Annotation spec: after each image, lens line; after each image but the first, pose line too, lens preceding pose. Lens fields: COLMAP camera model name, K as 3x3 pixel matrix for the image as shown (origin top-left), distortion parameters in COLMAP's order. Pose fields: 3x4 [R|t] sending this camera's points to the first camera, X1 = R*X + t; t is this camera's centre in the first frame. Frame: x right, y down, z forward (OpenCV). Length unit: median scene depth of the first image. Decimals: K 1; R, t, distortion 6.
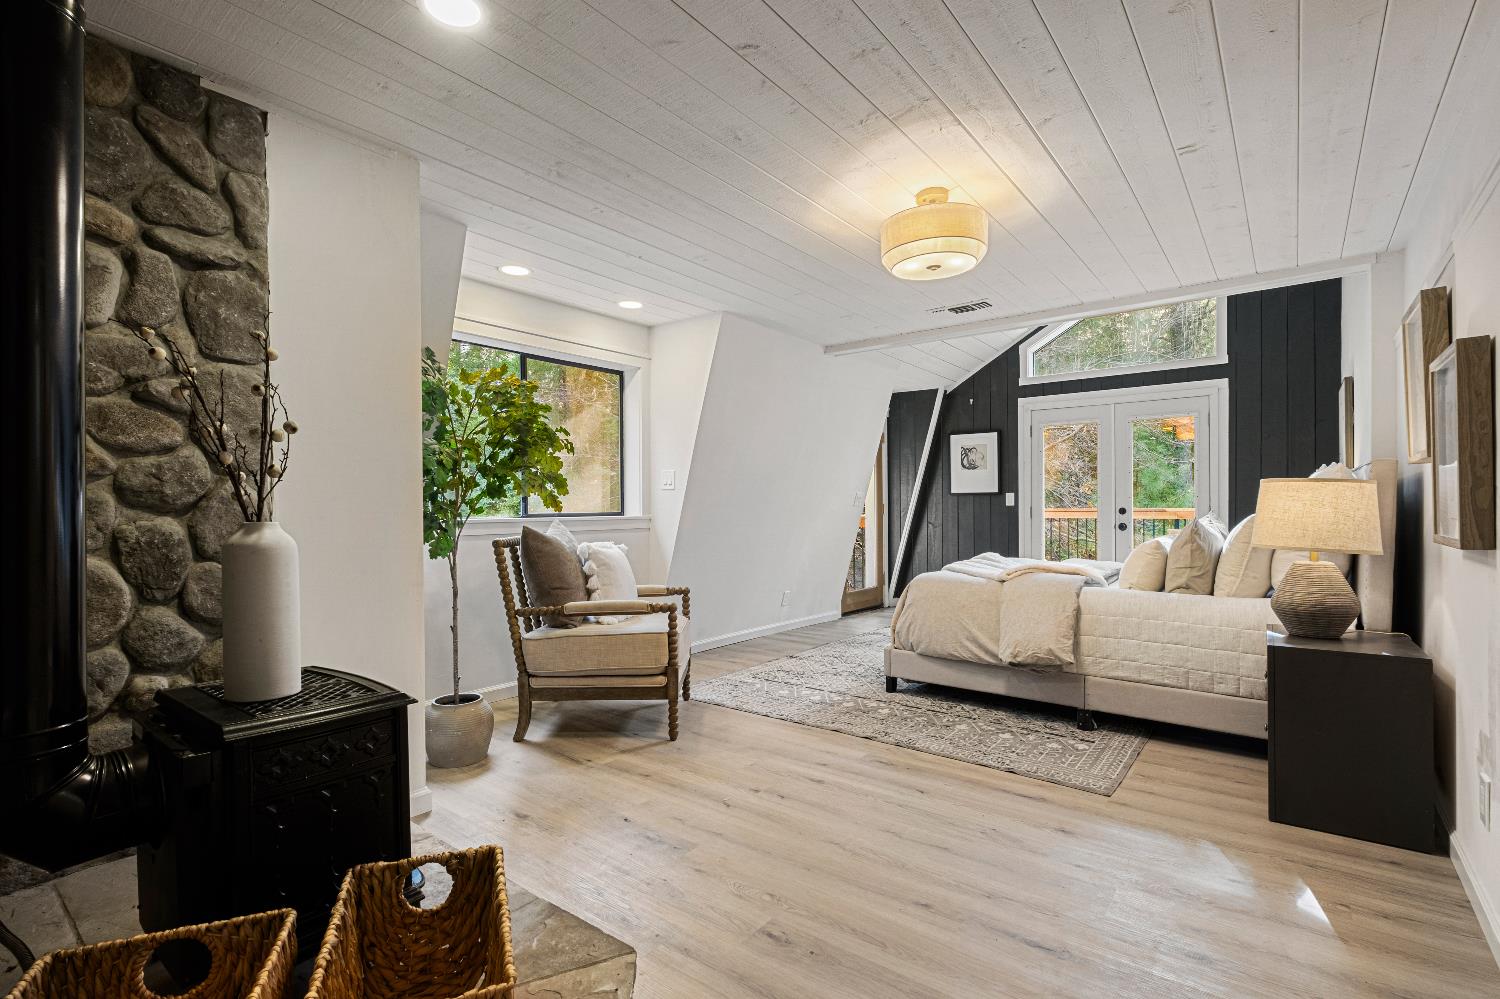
lens RADIAL K [[681.4, 0, 756.2], [0, 681.4, 501.2], [0, 0, 1]] dist [-0.005830, 0.000082]
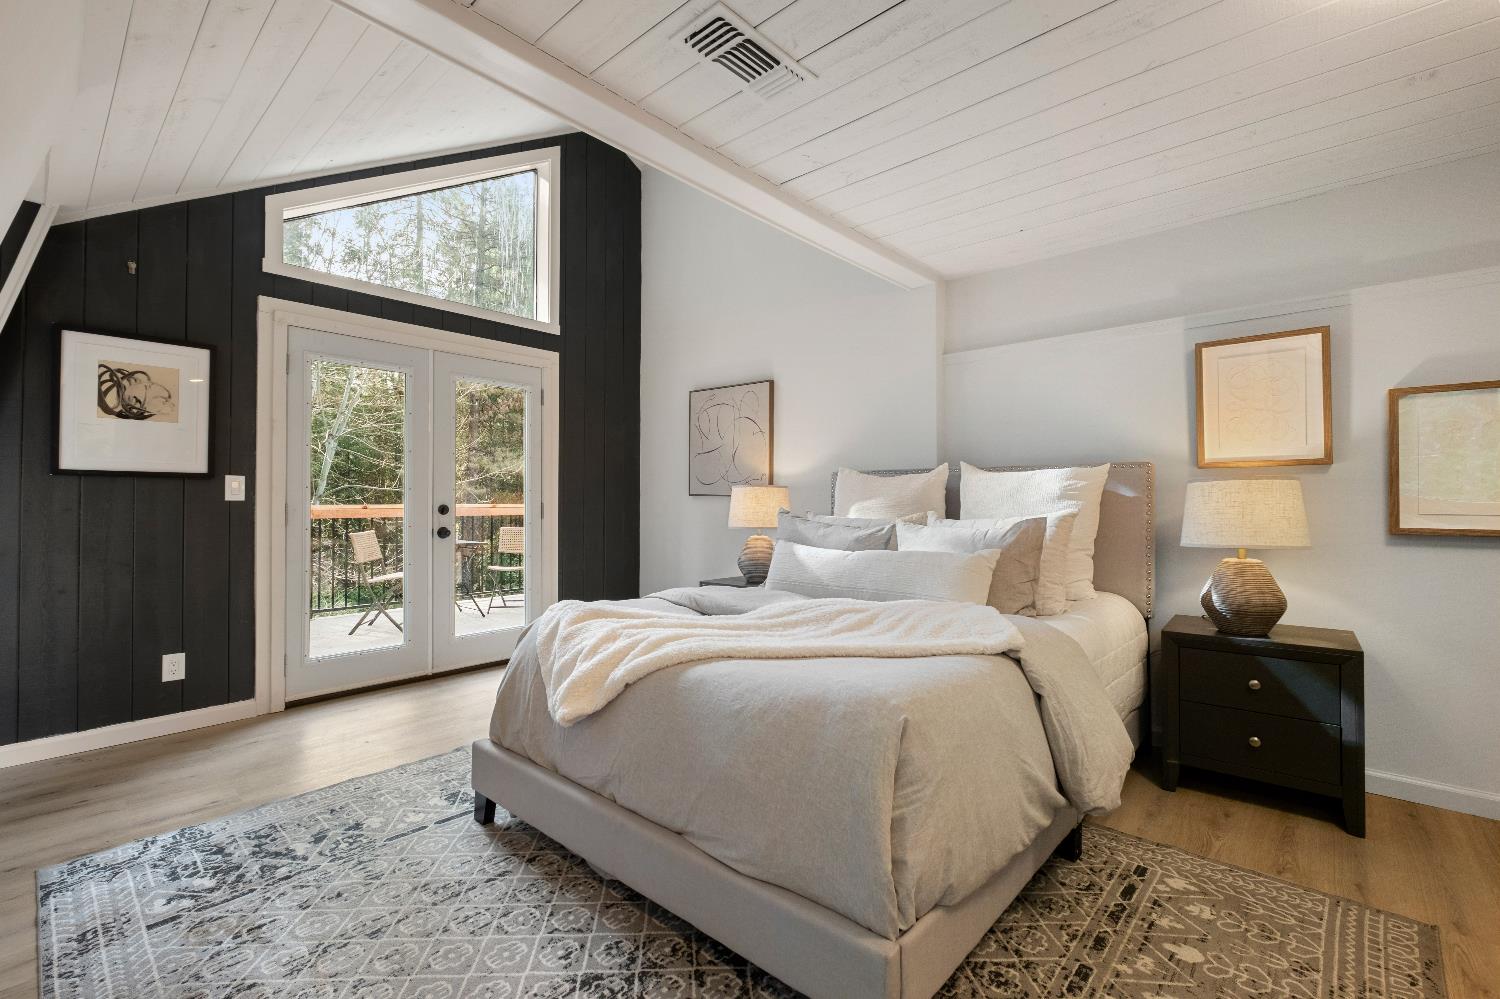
lens RADIAL K [[631.9, 0, 750.0], [0, 631.9, 499.5], [0, 0, 1]] dist [-0.014310, -0.000294]
pose [[0.097520, 0.015193, 0.995118, -0.063486], [-0.005751, 0.999875, -0.014702, 0.012588], [-0.995217, -0.004289, 0.097596, 0.680491]]
